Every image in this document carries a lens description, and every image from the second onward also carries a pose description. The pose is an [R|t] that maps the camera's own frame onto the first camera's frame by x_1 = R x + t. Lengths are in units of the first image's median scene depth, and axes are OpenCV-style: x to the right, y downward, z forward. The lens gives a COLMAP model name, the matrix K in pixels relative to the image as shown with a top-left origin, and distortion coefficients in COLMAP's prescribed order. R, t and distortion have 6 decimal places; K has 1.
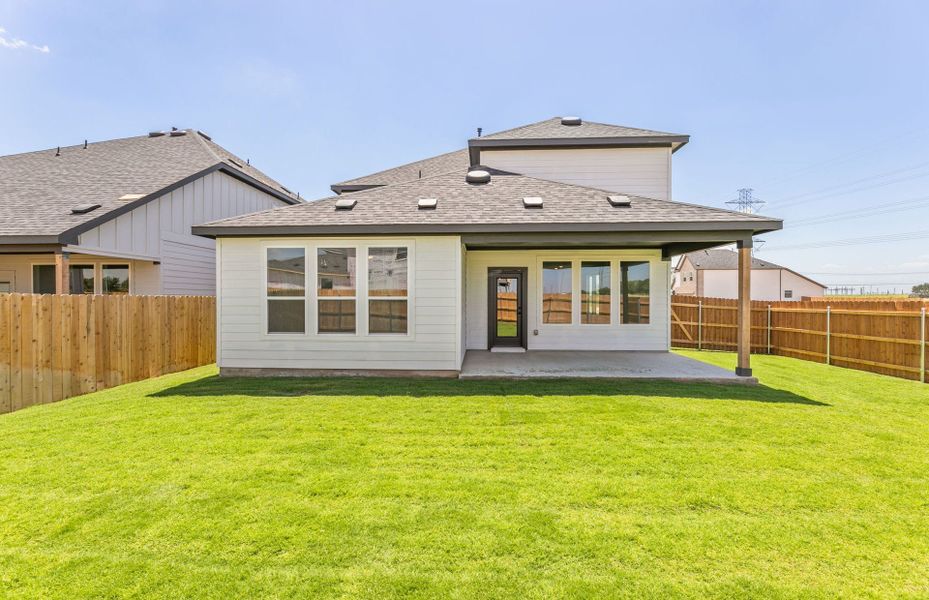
lens RADIAL K [[384.8, 0, 464.5], [0, 384.8, 300.0], [0, 0, 1]] dist [-0.000309, 0.000165]
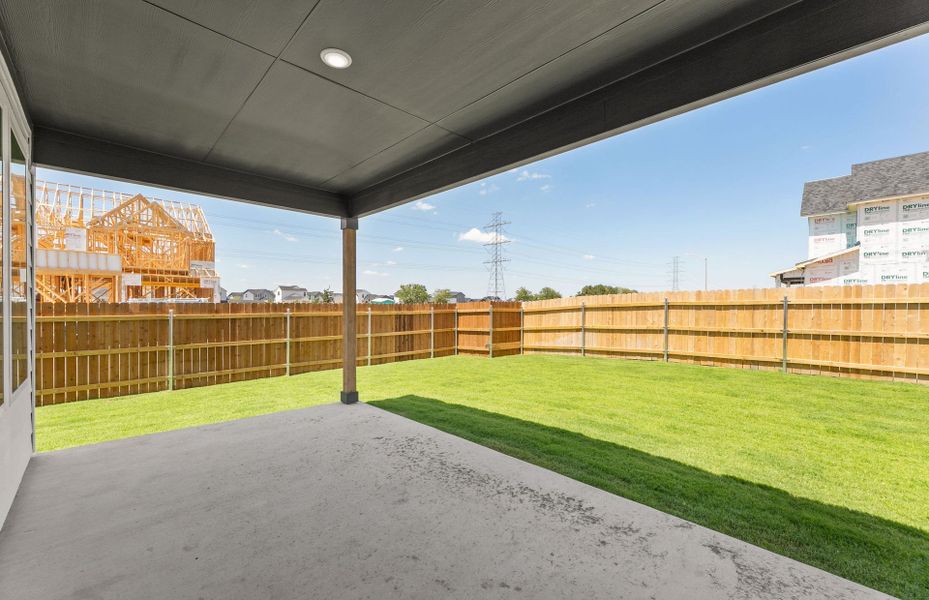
lens RADIAL K [[378.3, 0, 460.0], [0, 378.3, 307.8], [0, 0, 1]] dist [-0.003007, 0.000107]
pose [[-0.724218, -0.006119, 0.689544, 0.054192], [-0.001517, 0.999972, 0.007281, 0.006817], [-0.689569, 0.004227, -0.724207, 1.109397]]
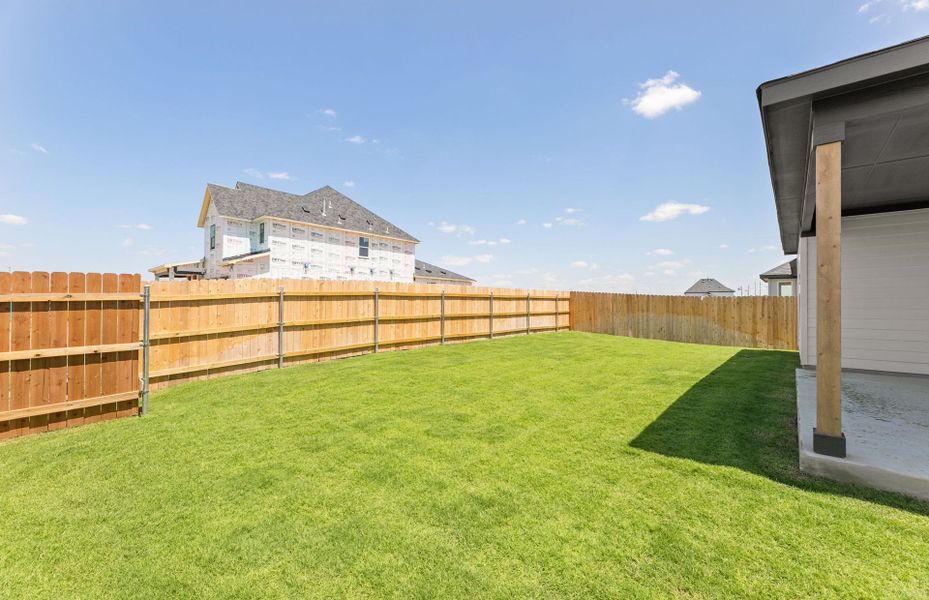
lens RADIAL K [[378.3, 0, 460.0], [0, 378.3, 307.8], [0, 0, 1]] dist [-0.003007, 0.000107]
pose [[-0.623583, -0.000732, -0.781757, 1.032111], [-0.008032, 0.999953, 0.005471, 0.034634], [0.781716, 0.009691, -0.623559, 0.757006]]
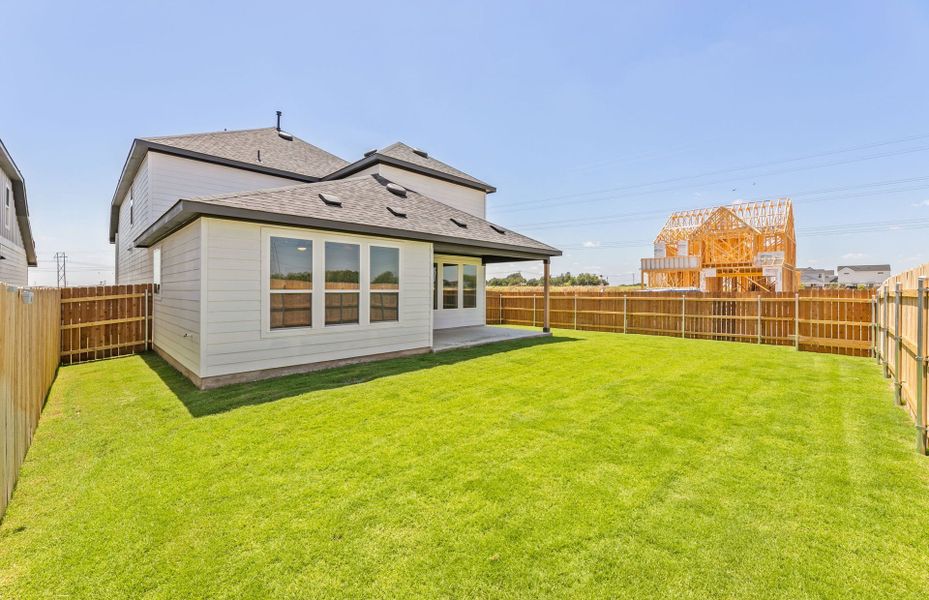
lens RADIAL K [[375.8, 0, 462.6], [0, 375.8, 300.3], [0, 0, 1]] dist [-0.000536, 0.000296]
pose [[0.672653, -0.021311, 0.739651, -0.725003], [0.002882, 0.999653, 0.026182, -0.005406], [-0.739953, -0.015480, 0.672481, 0.059254]]
